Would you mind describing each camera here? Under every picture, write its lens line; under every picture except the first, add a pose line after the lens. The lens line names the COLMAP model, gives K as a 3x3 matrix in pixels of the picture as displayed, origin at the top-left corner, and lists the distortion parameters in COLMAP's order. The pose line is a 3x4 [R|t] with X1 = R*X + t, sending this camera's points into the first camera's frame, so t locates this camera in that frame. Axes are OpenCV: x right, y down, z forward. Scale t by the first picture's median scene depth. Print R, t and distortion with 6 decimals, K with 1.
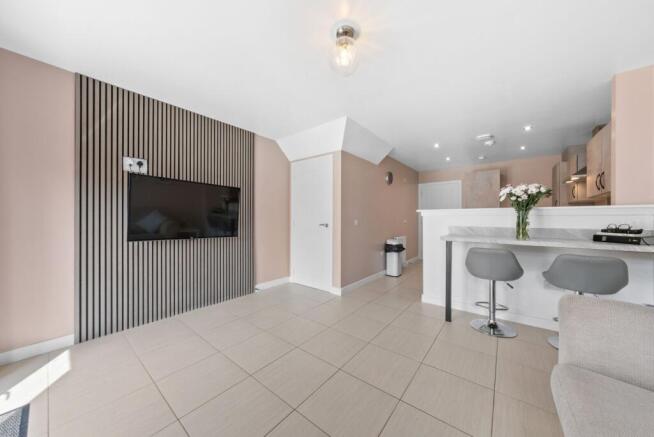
lens RADIAL K [[224.6, 0, 328.2], [0, 224.6, 218.0], [0, 0, 1]] dist [-0.001144, -0.000008]
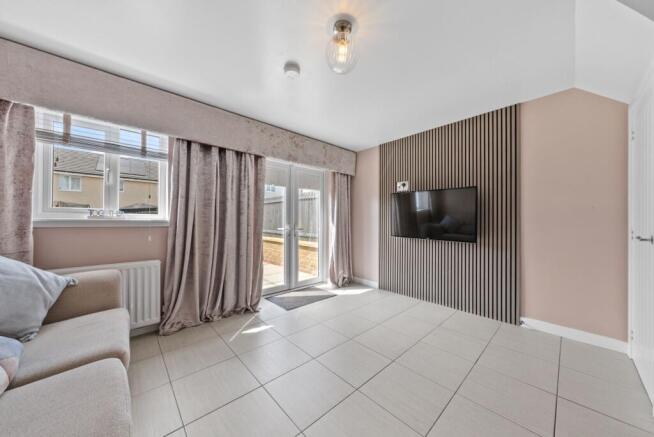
lens RADIAL K [[224.6, 0, 329.6], [0, 224.6, 220.0], [0, 0, 1]] dist [-0.001144, -0.000008]
pose [[-0.151500, -0.011368, -0.988392, 0.608767], [-0.003721, 0.999933, -0.010931, 0.006409], [0.988450, 0.002022, -0.151533, 0.662593]]
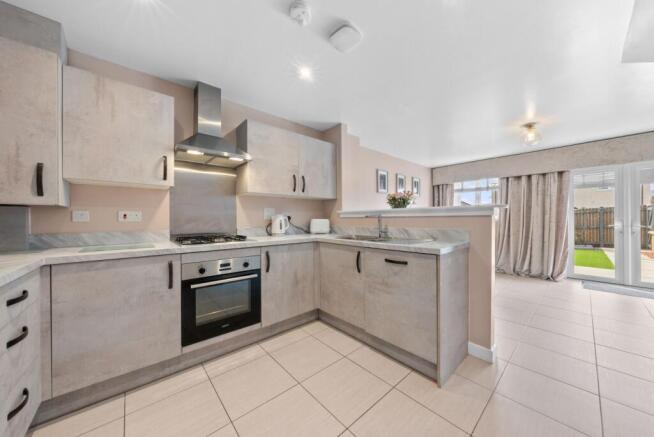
lens RADIAL K [[224.6, 0, 327.8], [0, 224.6, 220.0], [0, 0, 1]] dist [-0.001144, -0.000008]
pose [[-0.983870, -0.002107, 0.178873, 0.999088], [-0.001070, 0.999982, 0.005895, -0.001120], [-0.178882, 0.005608, -0.983855, 2.608848]]
